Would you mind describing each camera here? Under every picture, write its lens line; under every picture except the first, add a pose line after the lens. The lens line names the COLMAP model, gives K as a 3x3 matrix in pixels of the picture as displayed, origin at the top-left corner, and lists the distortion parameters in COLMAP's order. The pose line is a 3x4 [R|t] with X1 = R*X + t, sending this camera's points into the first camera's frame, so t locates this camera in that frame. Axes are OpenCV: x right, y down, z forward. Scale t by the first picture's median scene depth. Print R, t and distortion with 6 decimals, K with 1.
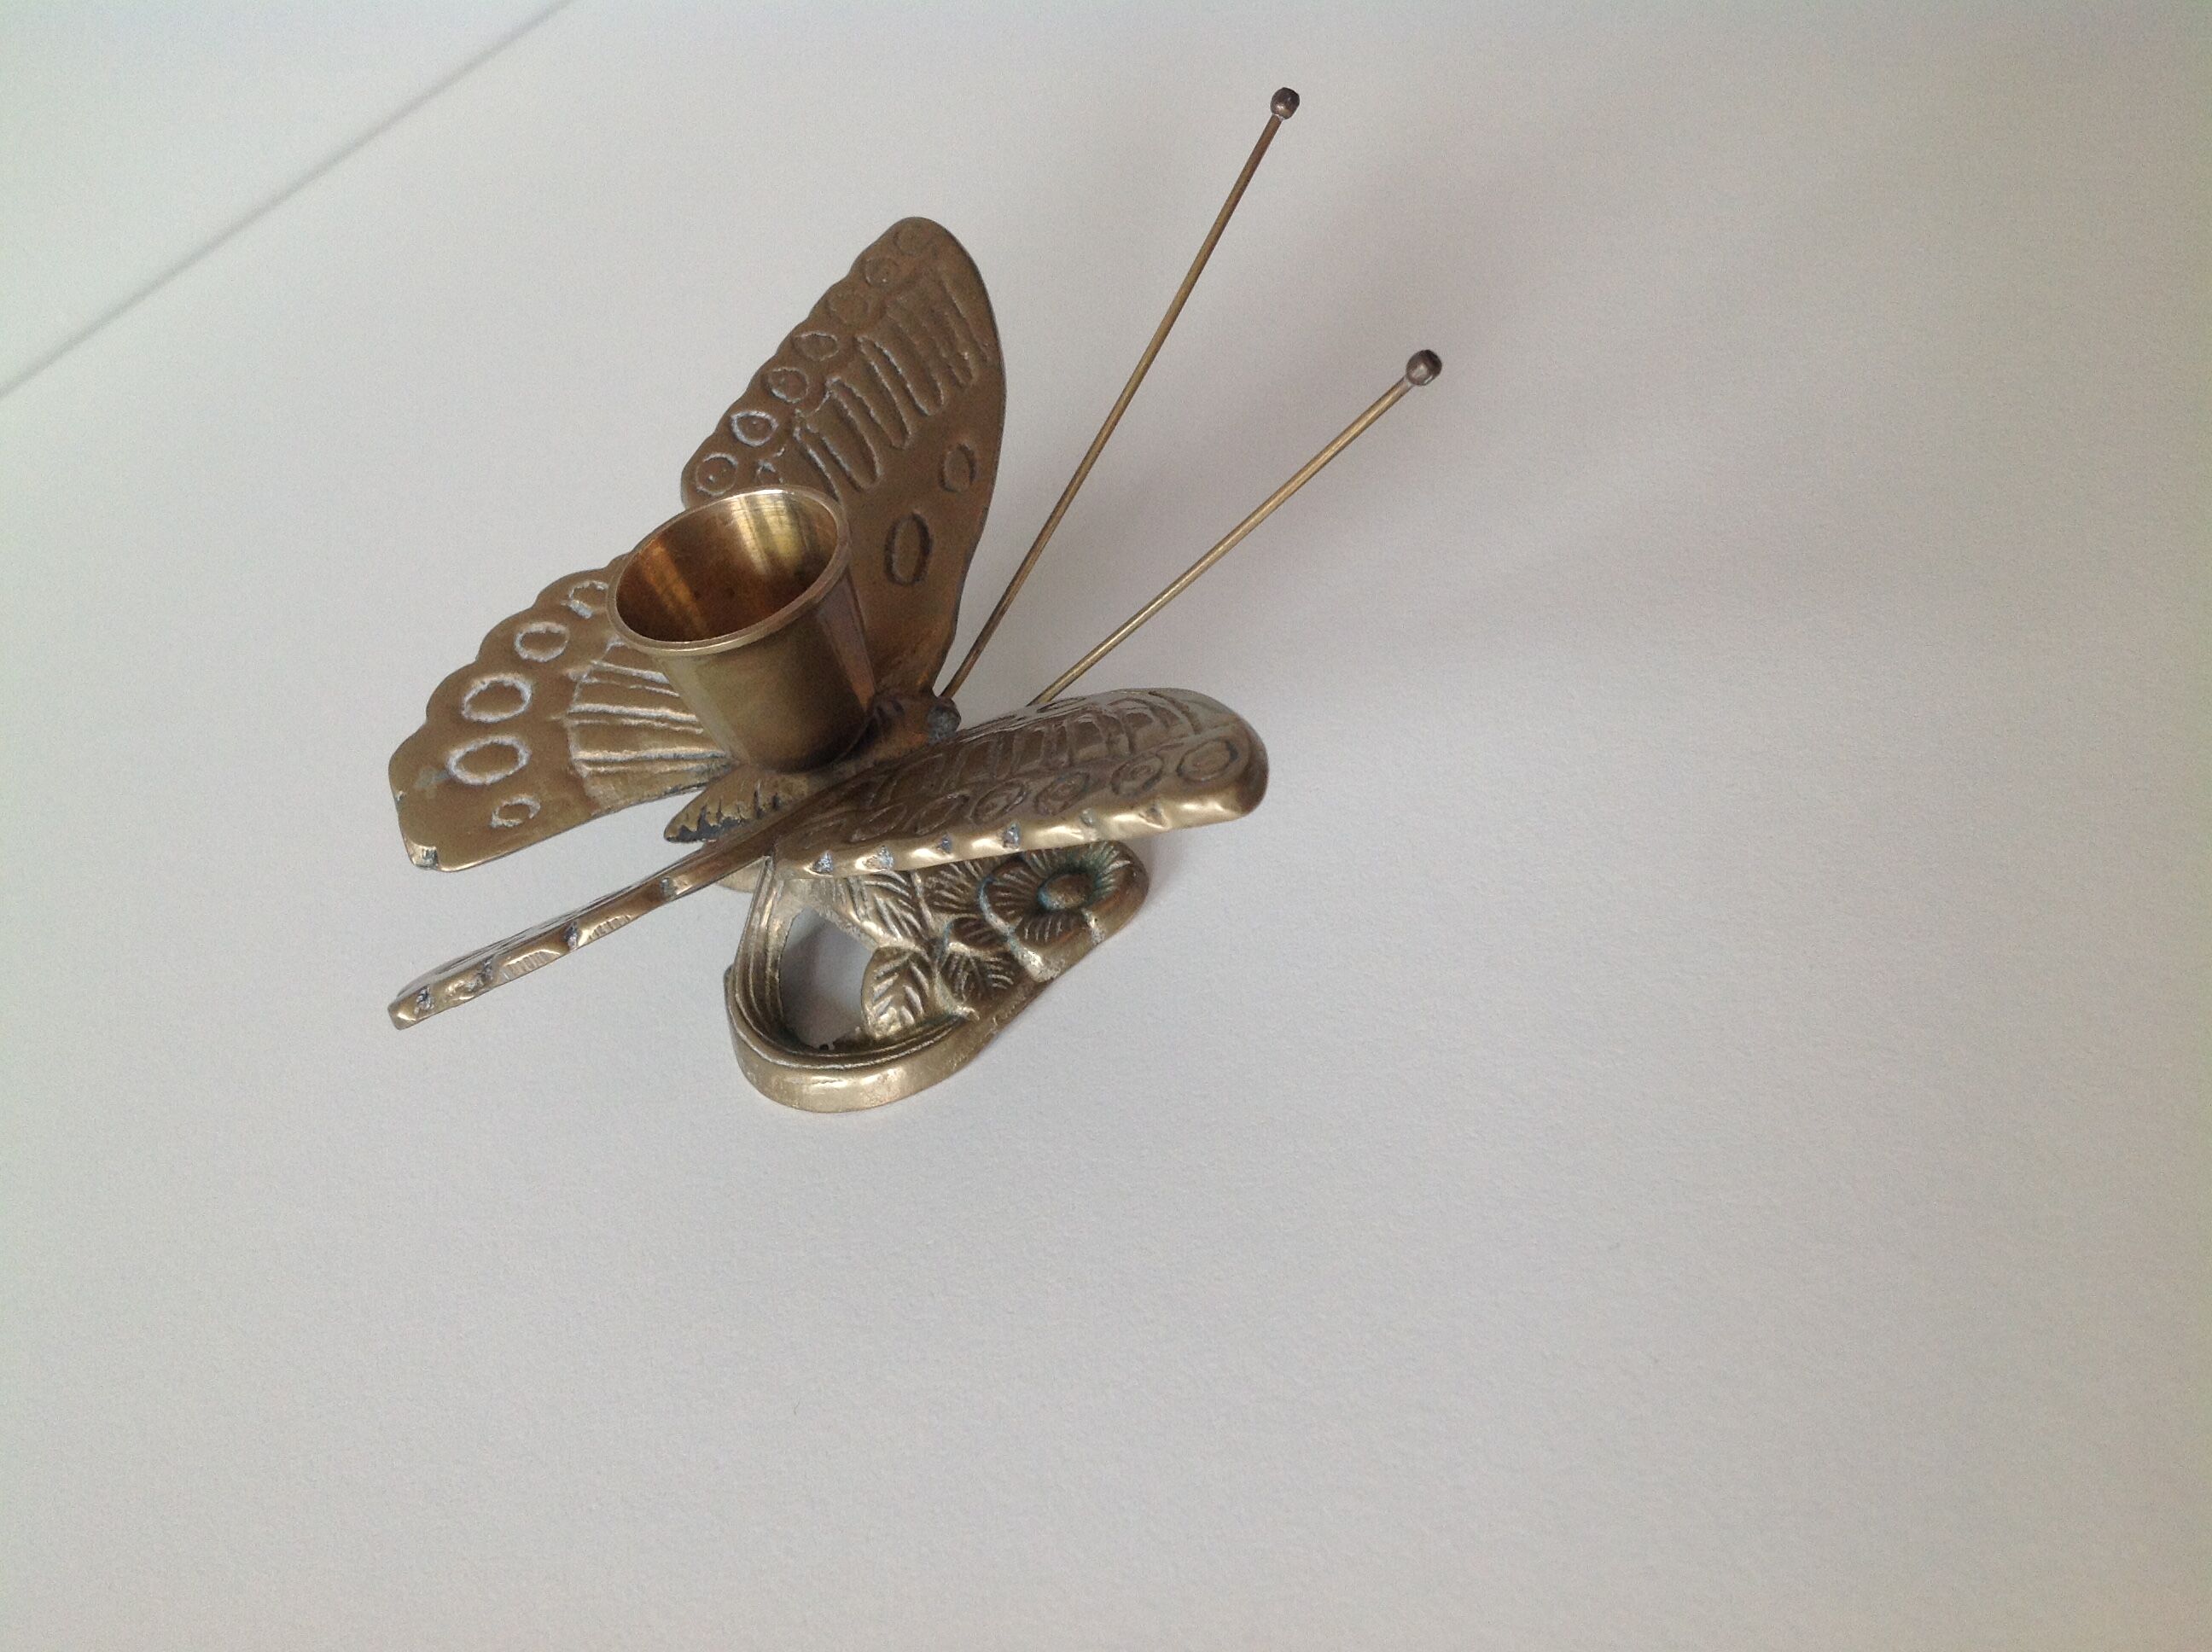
lens RADIAL K [[2231.4, 0, 1114.2], [0, 2231.4, 831.7], [0, 0, 1]] dist [0.161709, 0.000000]
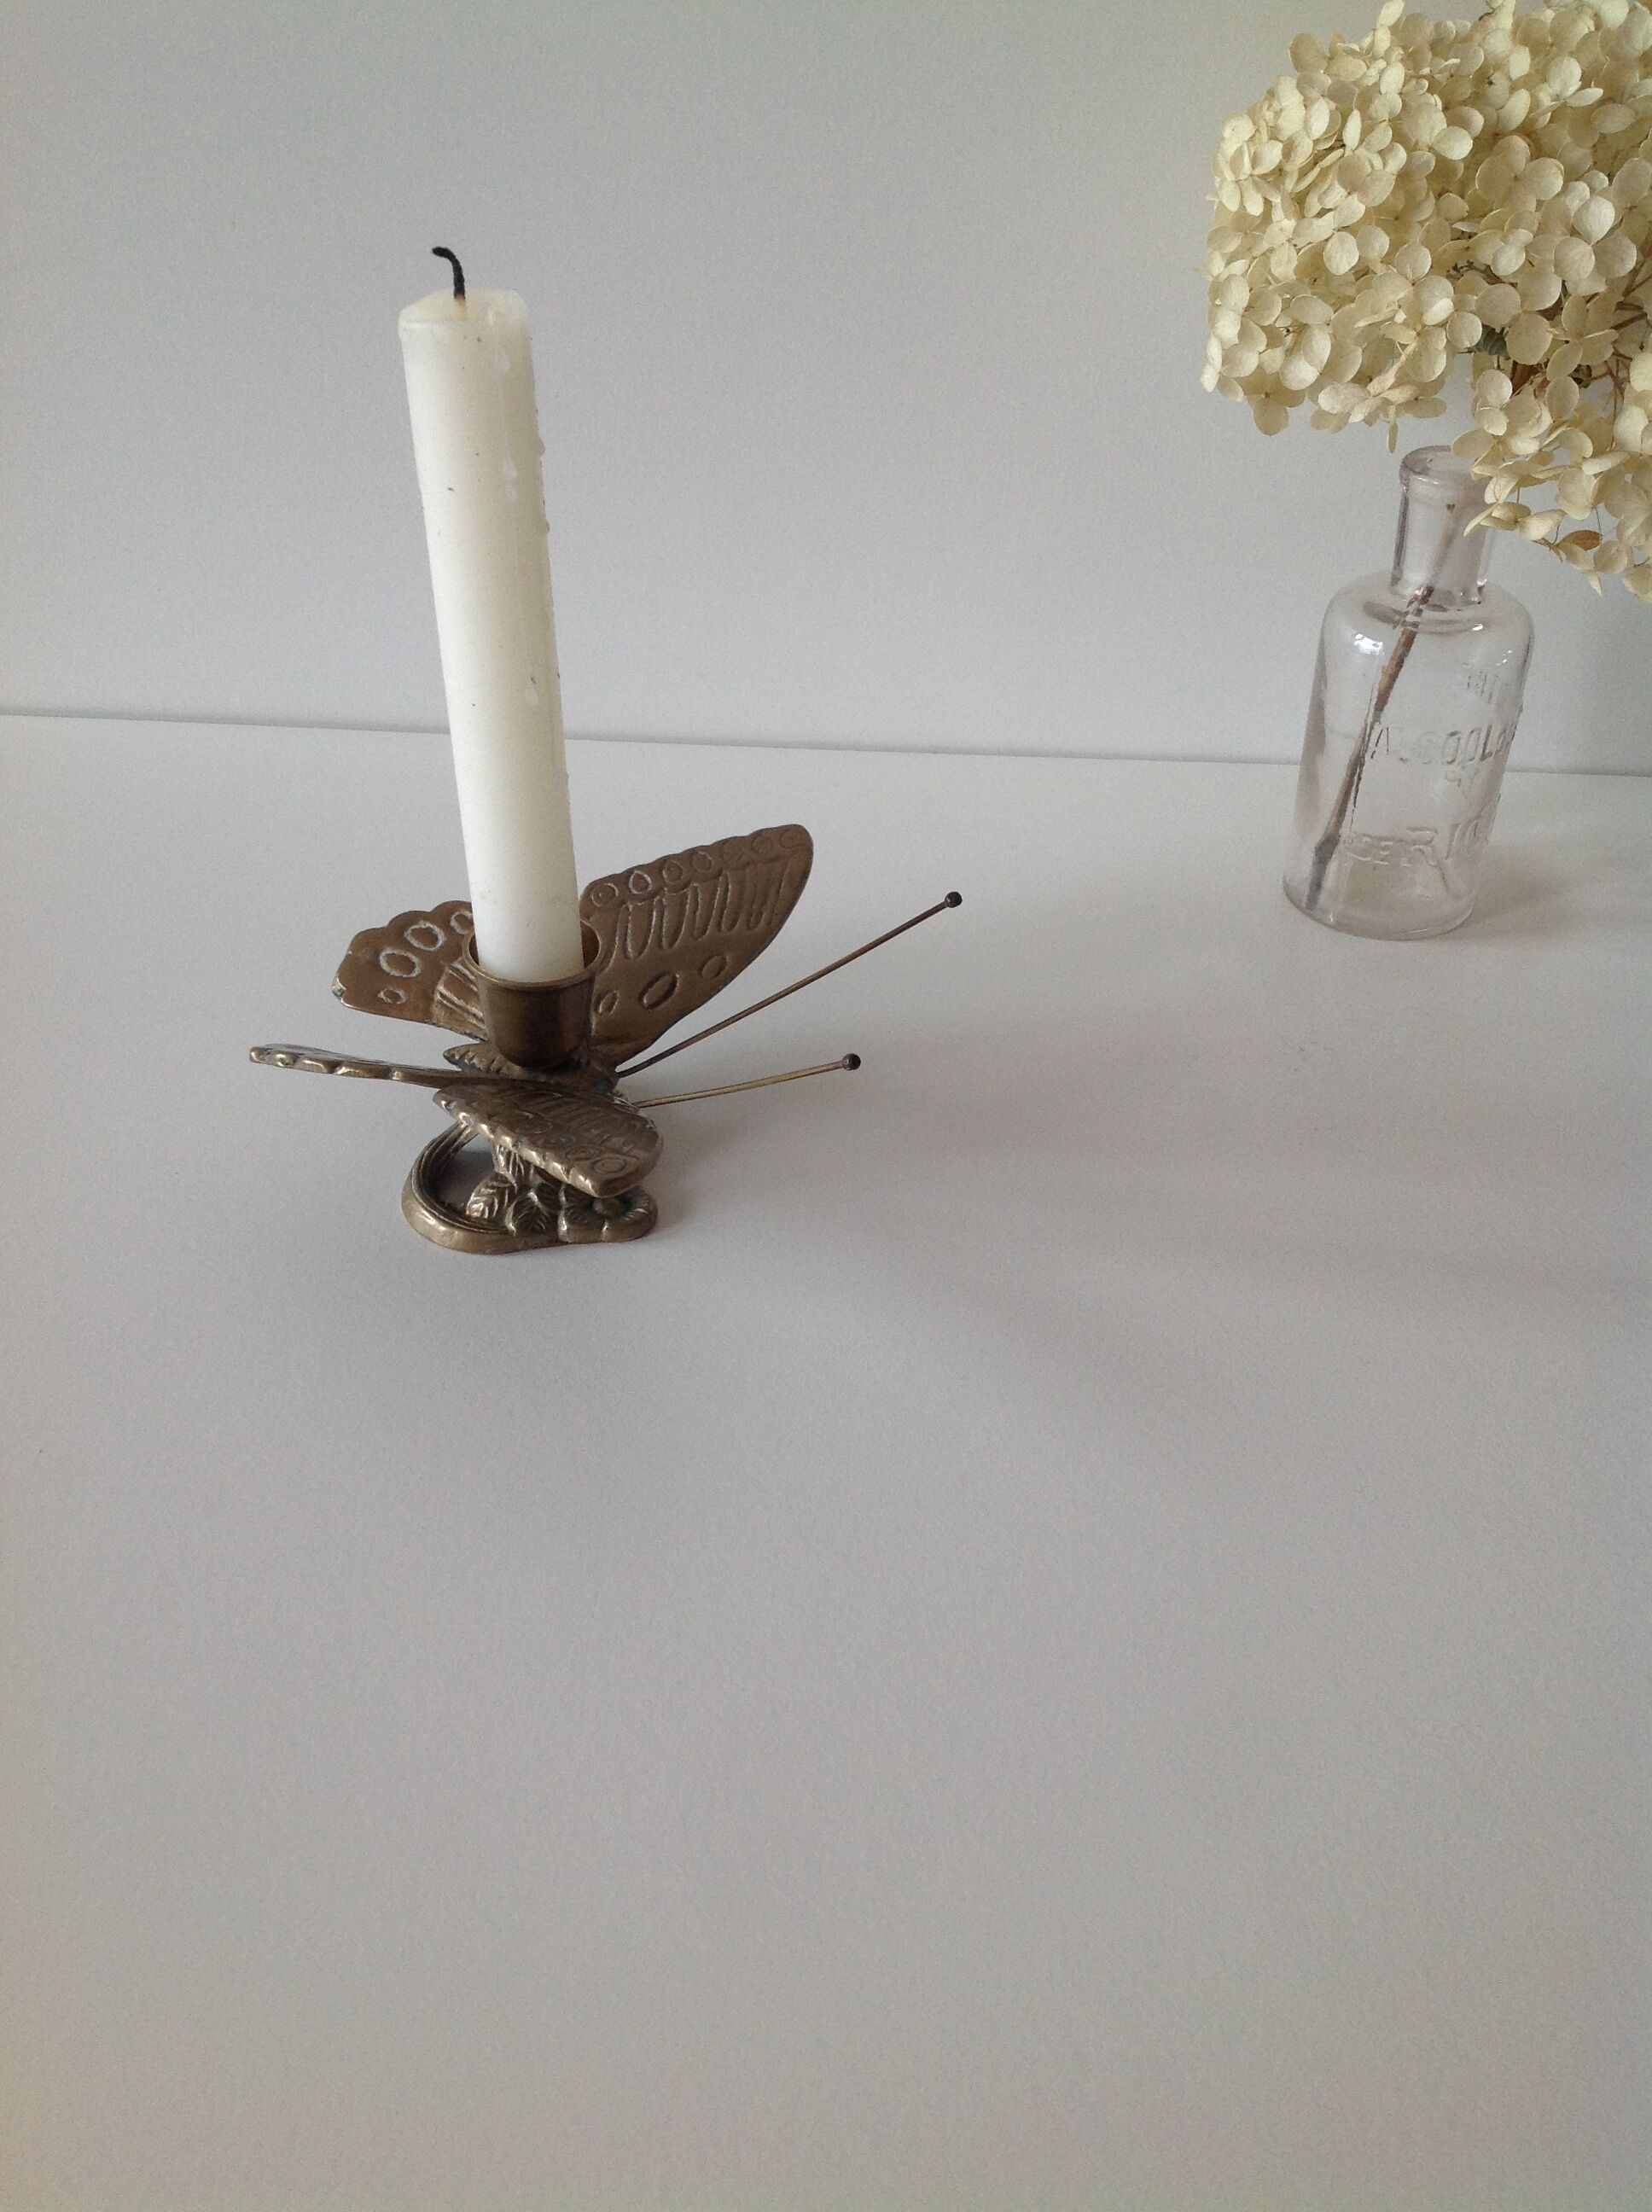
lens RADIAL K [[2255.3, 0, 835.8], [0, 2255.3, 1097.1], [0, 0, 1]] dist [0.163296, 0.000000]
pose [[0.813714, 0.548426, -0.192609, 0.391573], [-0.557943, 0.829859, 0.005765, -0.144291], [0.163000, 0.102774, 0.981259, -0.652993]]
